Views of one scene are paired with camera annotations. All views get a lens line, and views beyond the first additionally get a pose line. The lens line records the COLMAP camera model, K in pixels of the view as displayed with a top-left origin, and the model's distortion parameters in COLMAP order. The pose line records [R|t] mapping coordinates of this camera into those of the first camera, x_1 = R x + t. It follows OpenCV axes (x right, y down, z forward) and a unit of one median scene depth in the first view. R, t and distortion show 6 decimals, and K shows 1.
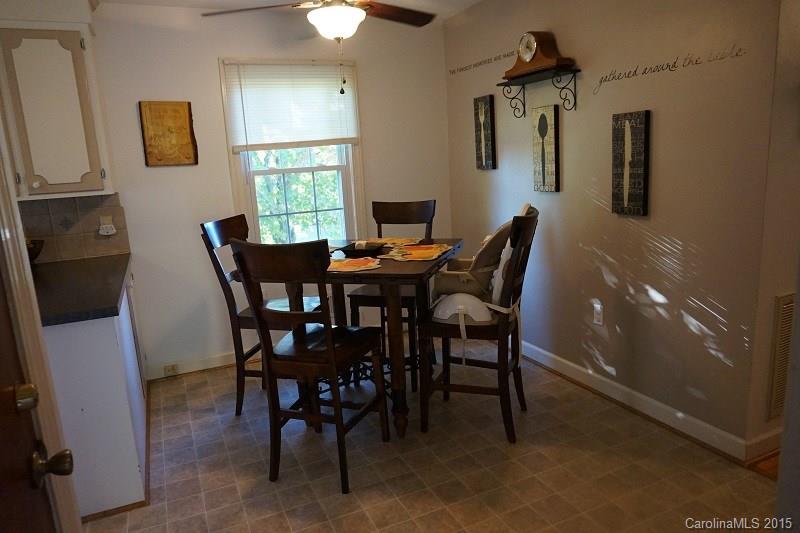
lens RADIAL K [[541.1, 0, 400.0], [0, 541.1, 266.5], [0, 0, 1]] dist [-0.050338, 0.042737]
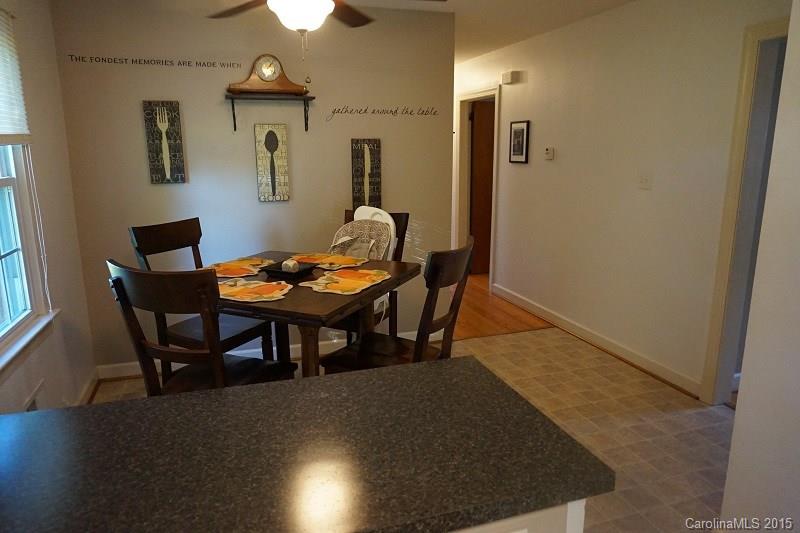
lens RADIAL K [[541.1, 0, 400.0], [0, 541.1, 266.5], [0, 0, 1]] dist [-0.050338, 0.042737]
pose [[0.105255, -0.149986, 0.983069, -0.828959], [0.196965, 0.972120, 0.127227, -0.101224], [-0.974744, 0.180239, 0.131863, 0.644897]]
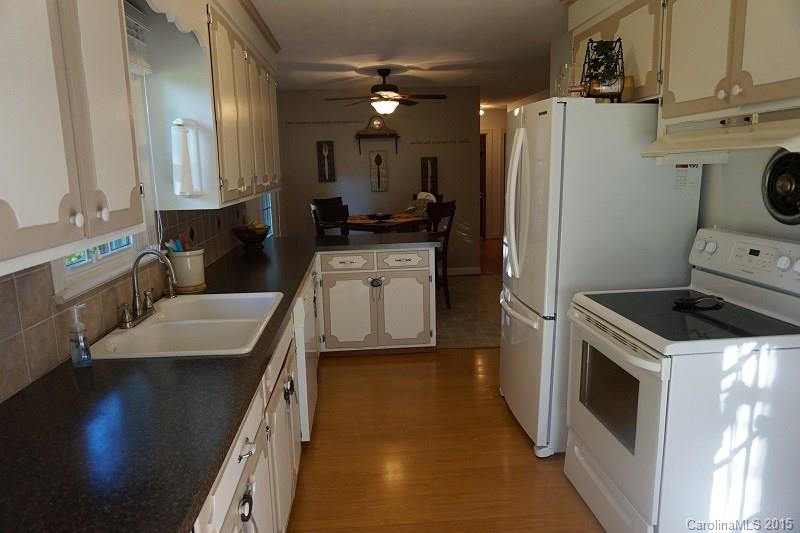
lens RADIAL K [[541.1, 0, 400.0], [0, 541.1, 266.5], [0, 0, 1]] dist [-0.050338, 0.042737]
pose [[0.338939, -0.117253, 0.933473, -1.732662], [0.193296, 0.979715, 0.052877, 0.052639], [-0.920737, 0.162514, 0.354728, 0.238639]]
